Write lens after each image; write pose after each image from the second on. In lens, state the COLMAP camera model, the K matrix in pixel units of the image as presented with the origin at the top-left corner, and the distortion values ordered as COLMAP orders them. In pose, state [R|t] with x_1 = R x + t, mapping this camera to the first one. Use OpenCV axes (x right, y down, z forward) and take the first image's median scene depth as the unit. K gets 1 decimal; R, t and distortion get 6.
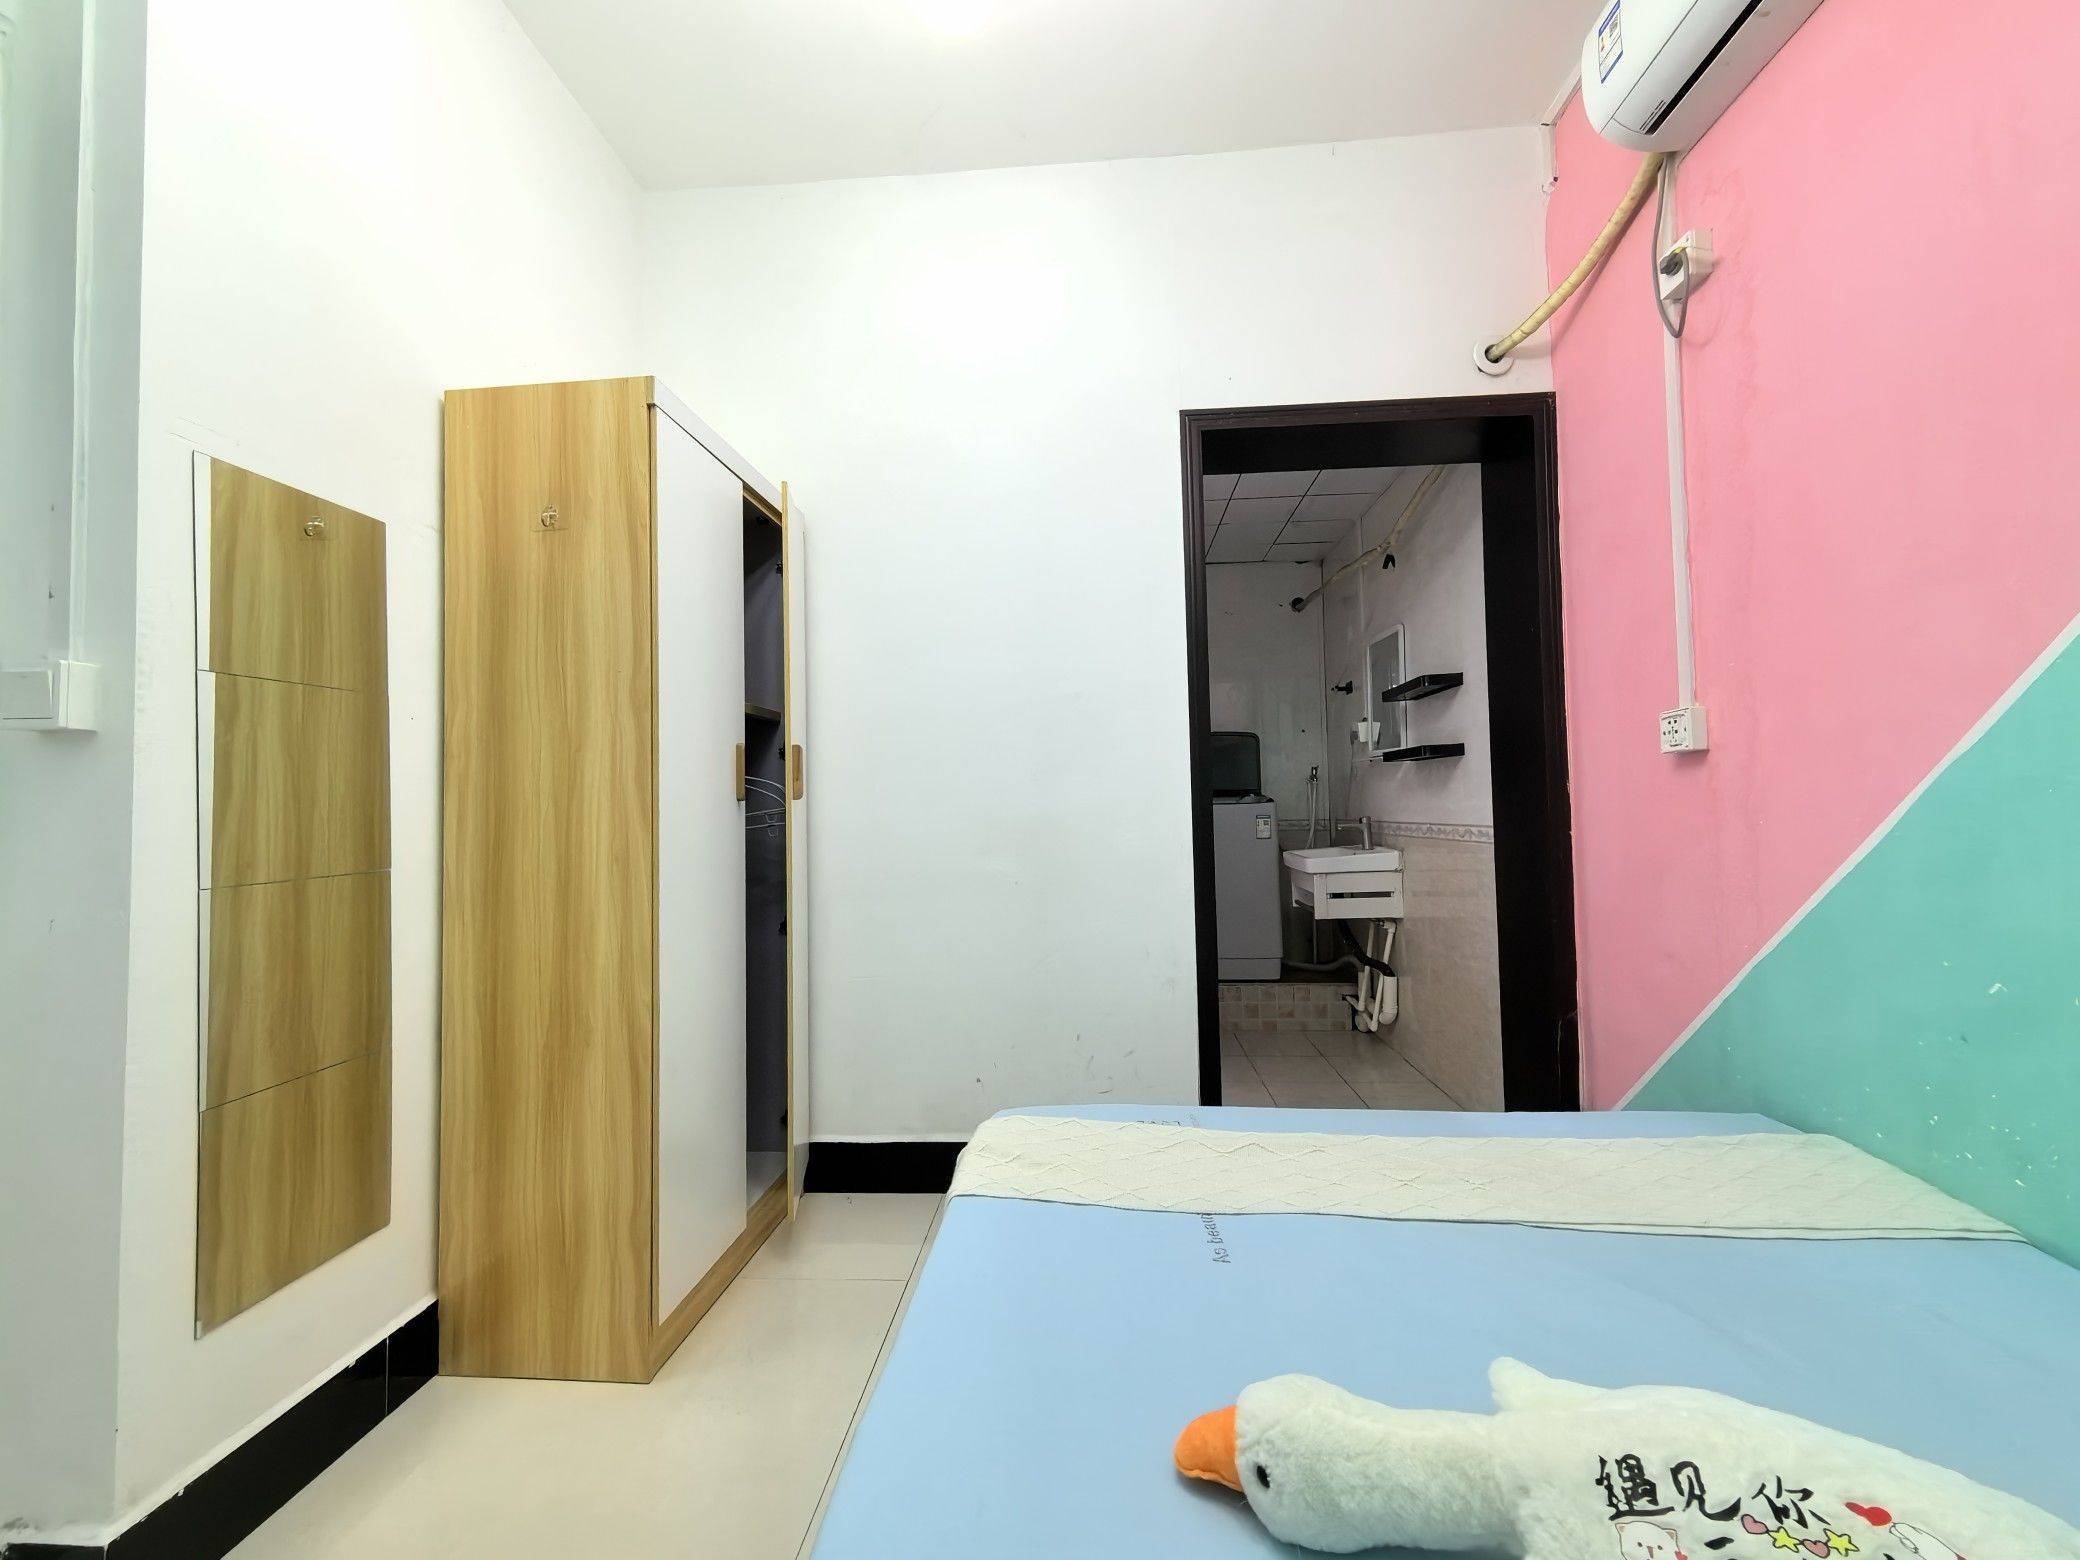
lens RADIAL K [[822.1, 0, 1036.8], [0, 822.1, 787.6], [0, 0, 1]] dist [0.002418, -0.000304]
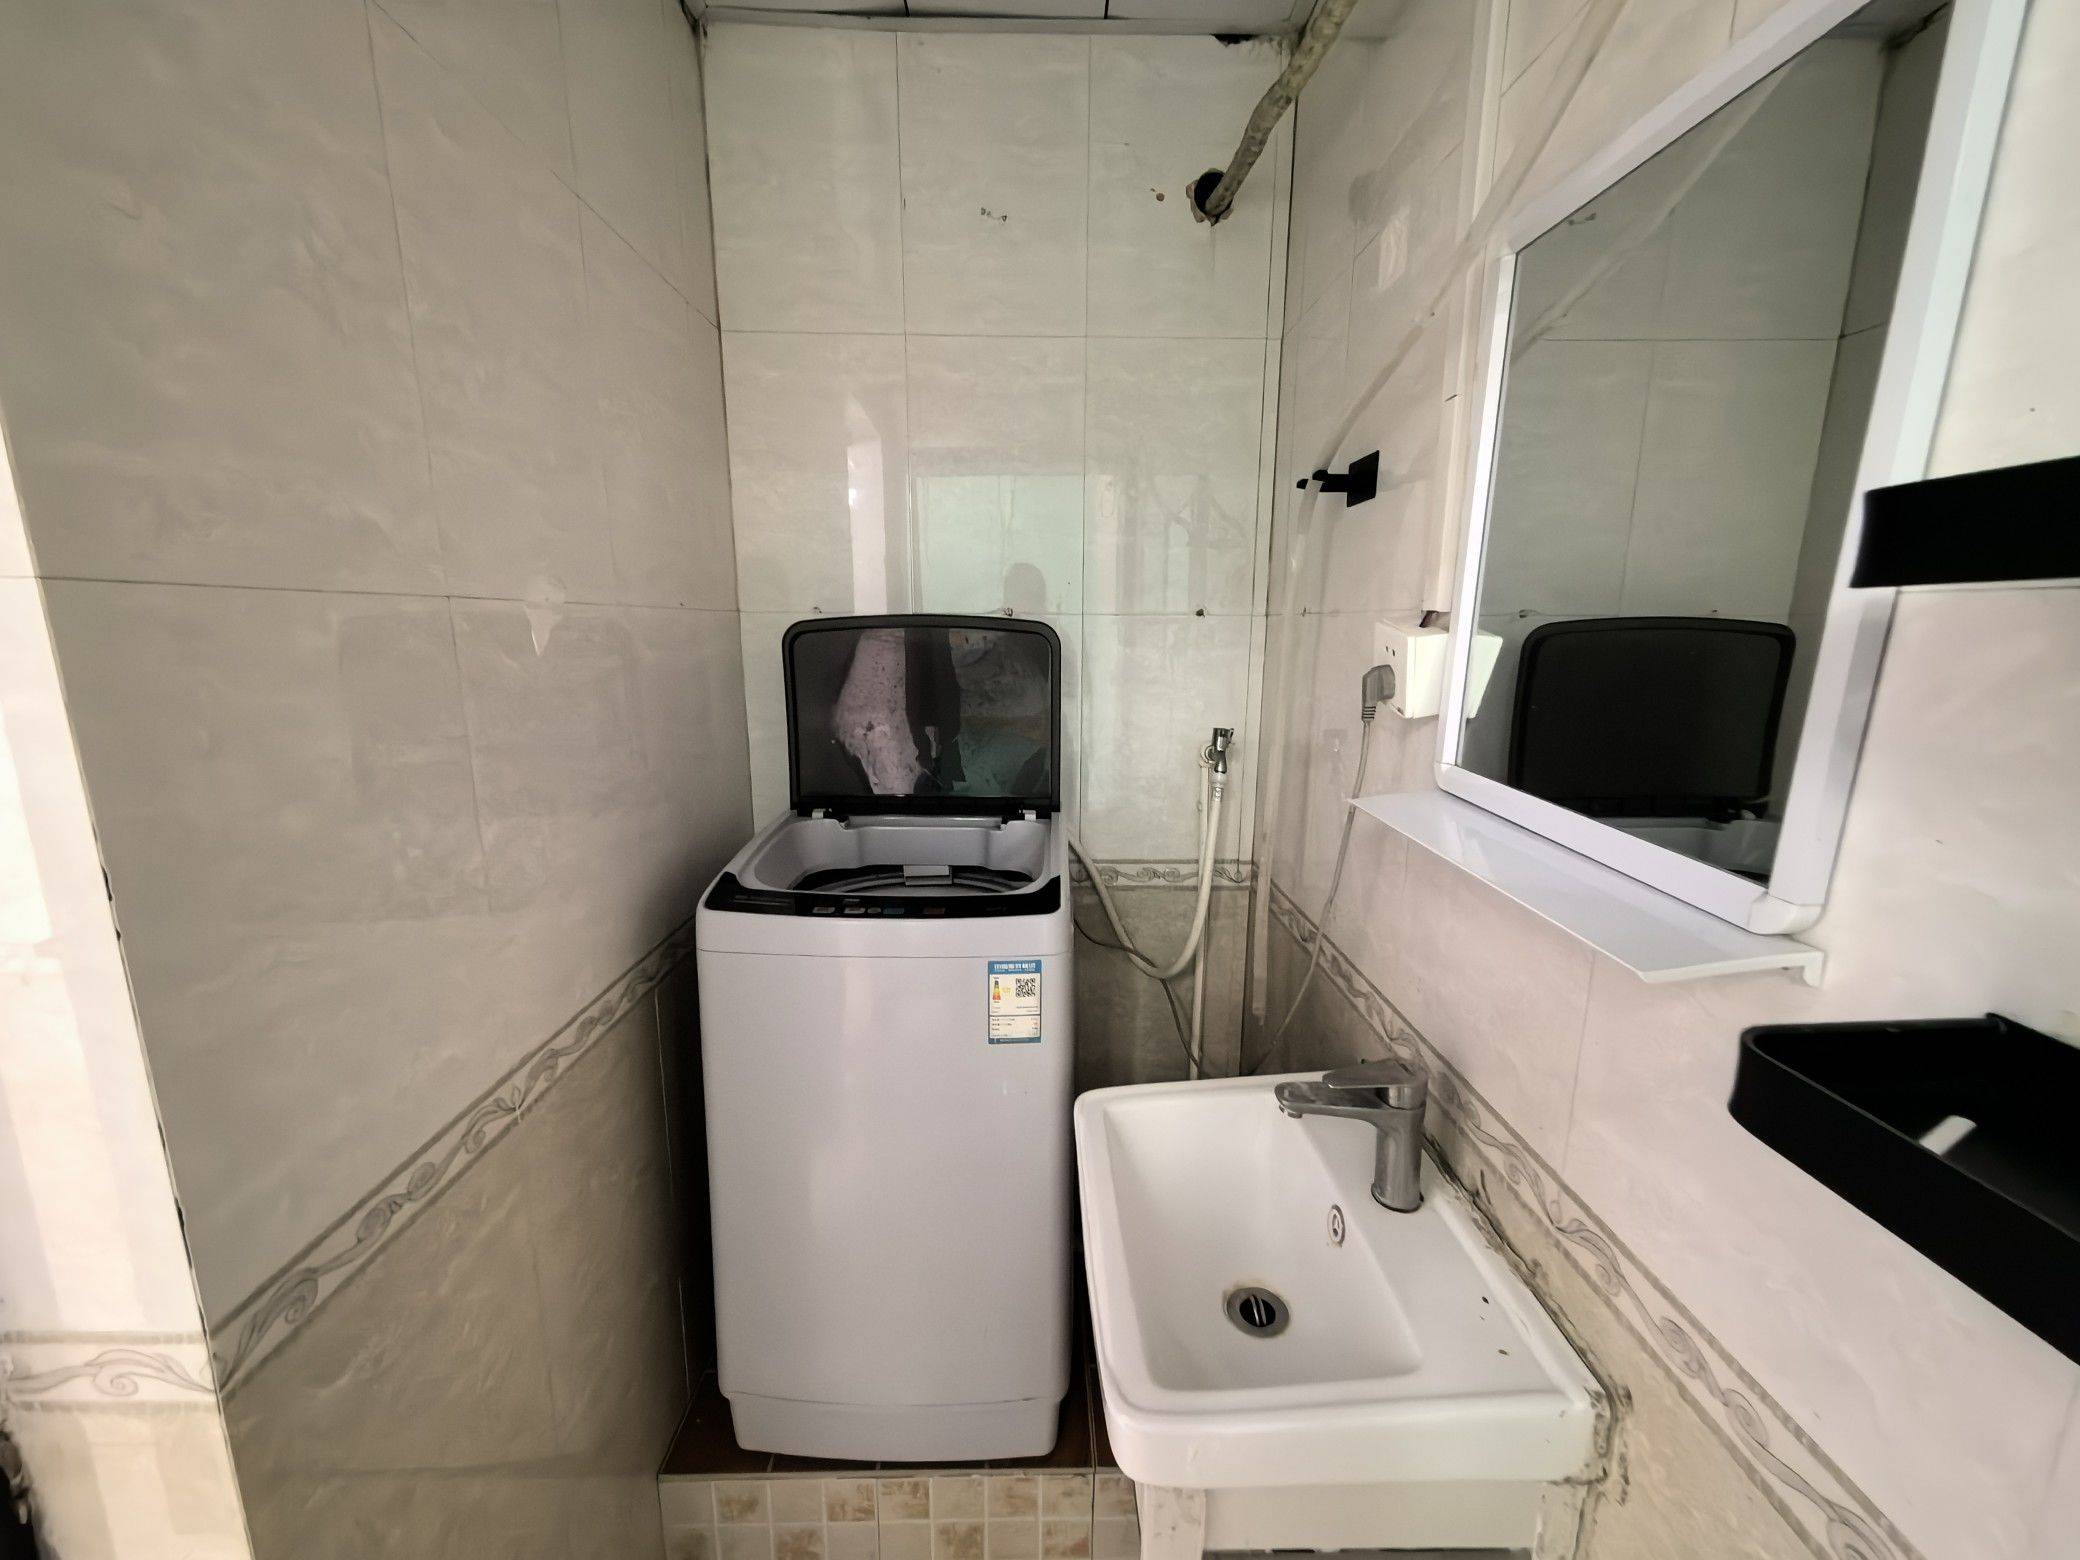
lens RADIAL K [[822.1, 0, 1036.3], [0, 822.1, 782.0], [0, 0, 1]] dist [0.002418, -0.000304]
pose [[0.996254, 0.007154, 0.086177, 0.263169], [-0.025973, 0.975312, 0.219297, -0.084936], [-0.082481, -0.220714, 0.971845, 0.762434]]
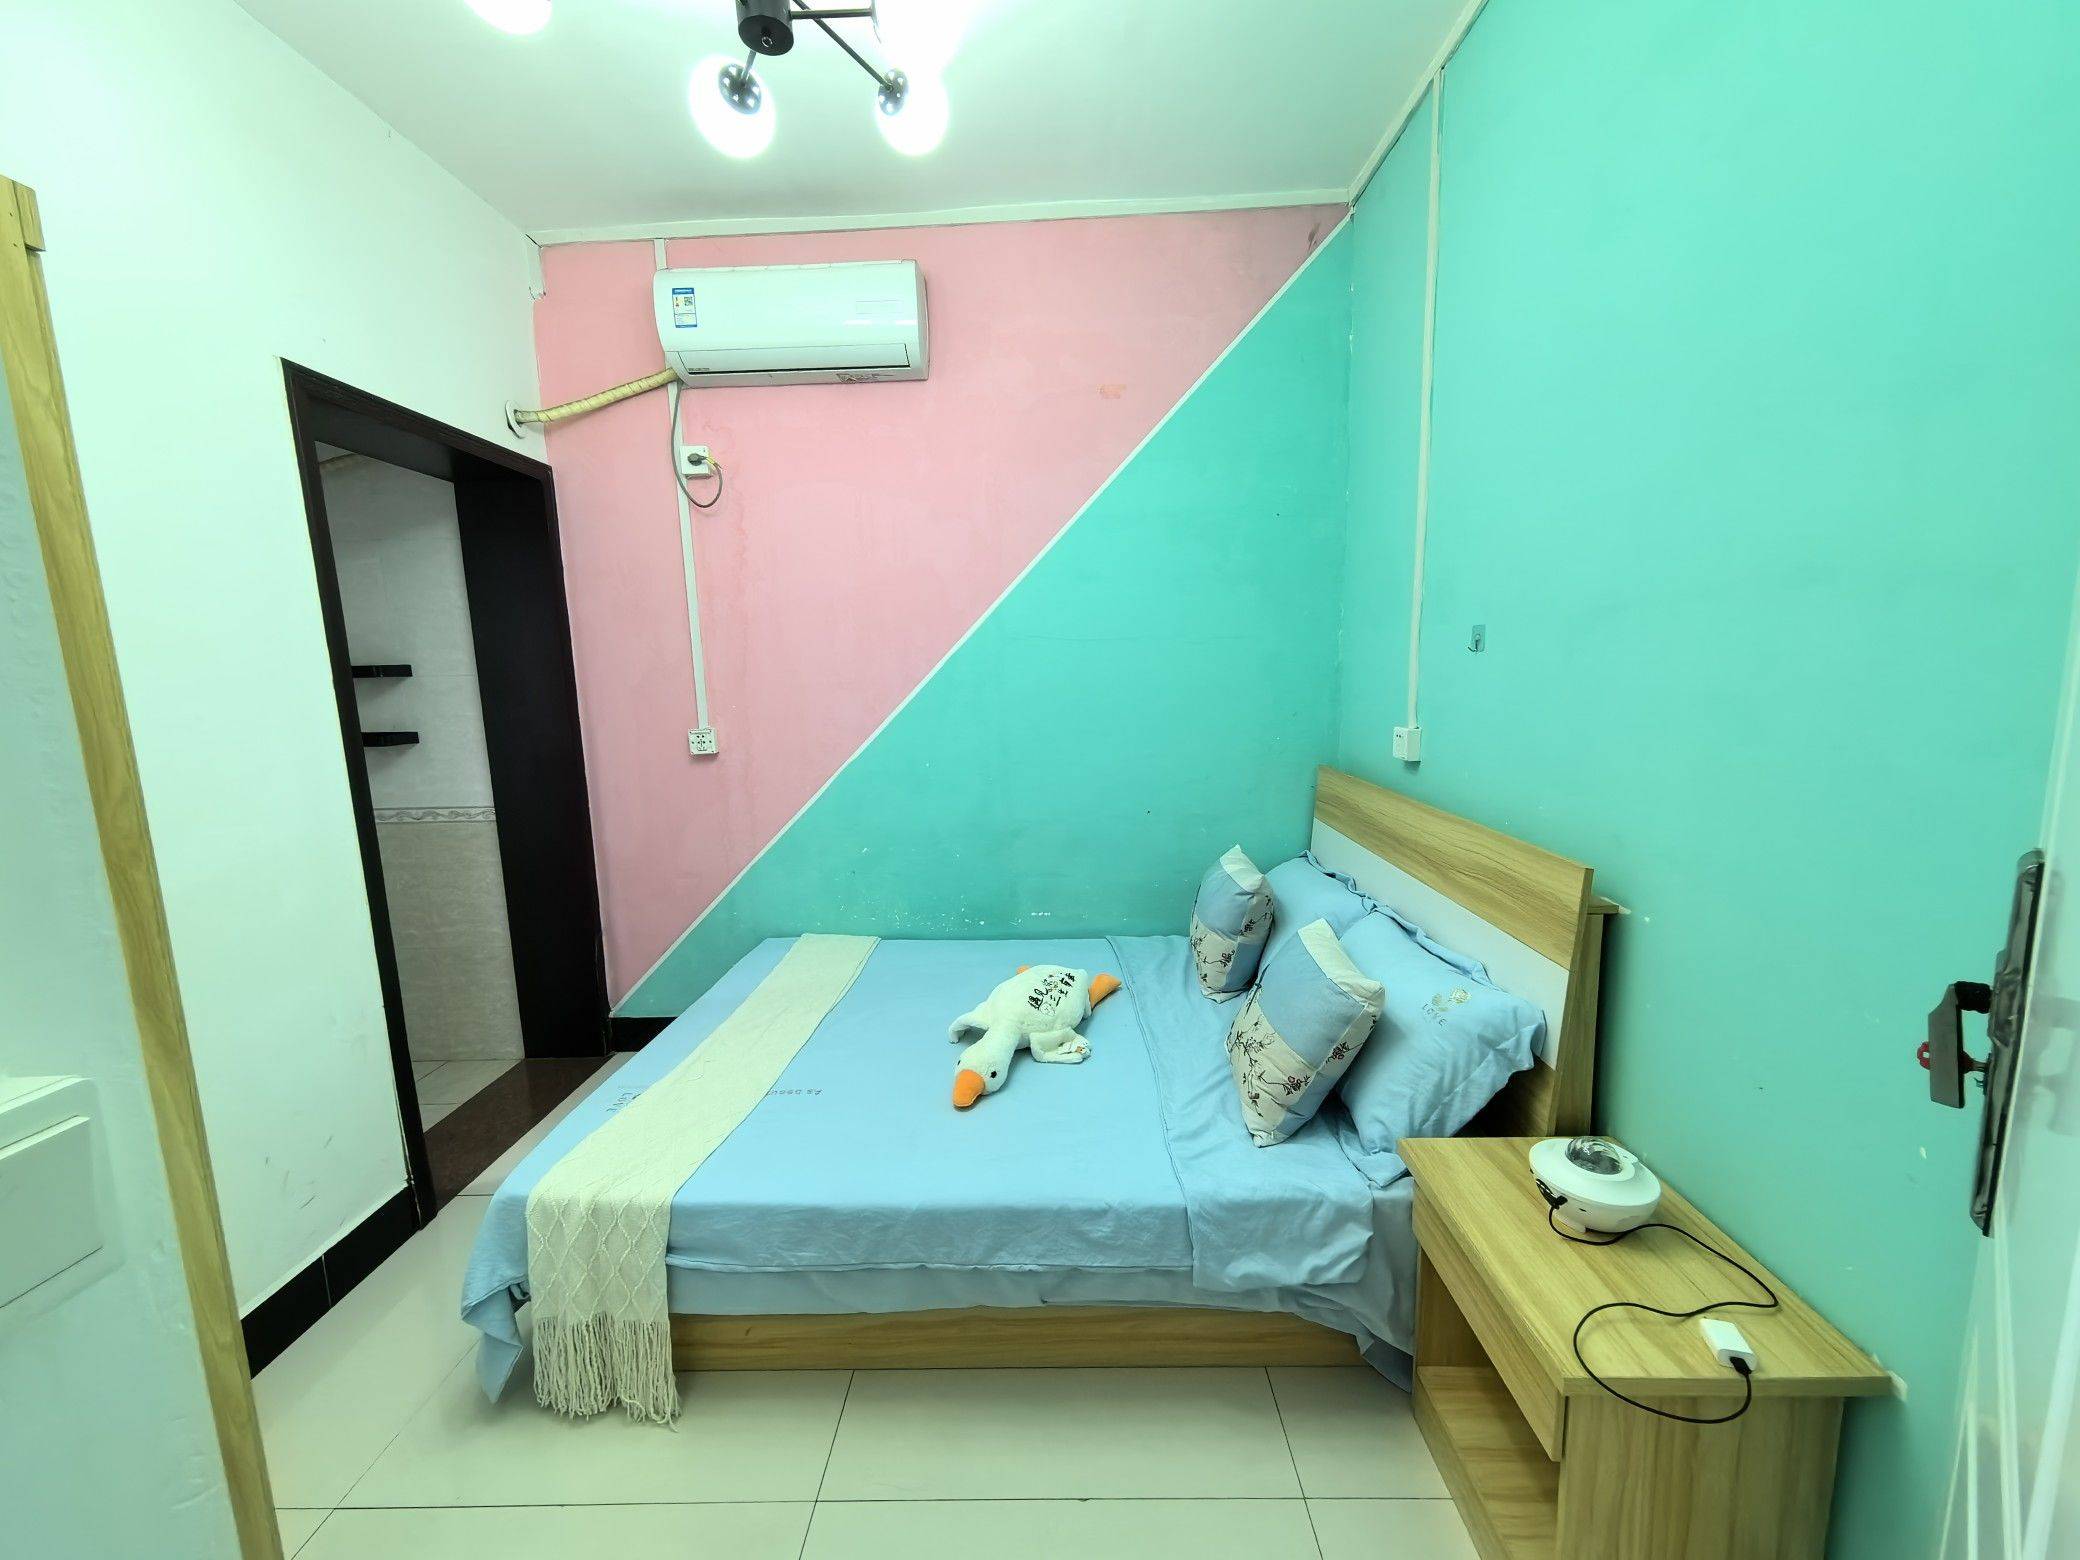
lens RADIAL K [[822.1, 0, 1041.2], [0, 822.1, 783.5], [0, 0, 1]] dist [0.002418, -0.000304]
pose [[-0.052603, -0.121554, 0.991190, -0.719780], [-0.006652, 0.992585, 0.121372, -0.147409], [-0.998593, -0.000209, -0.053021, 0.297584]]
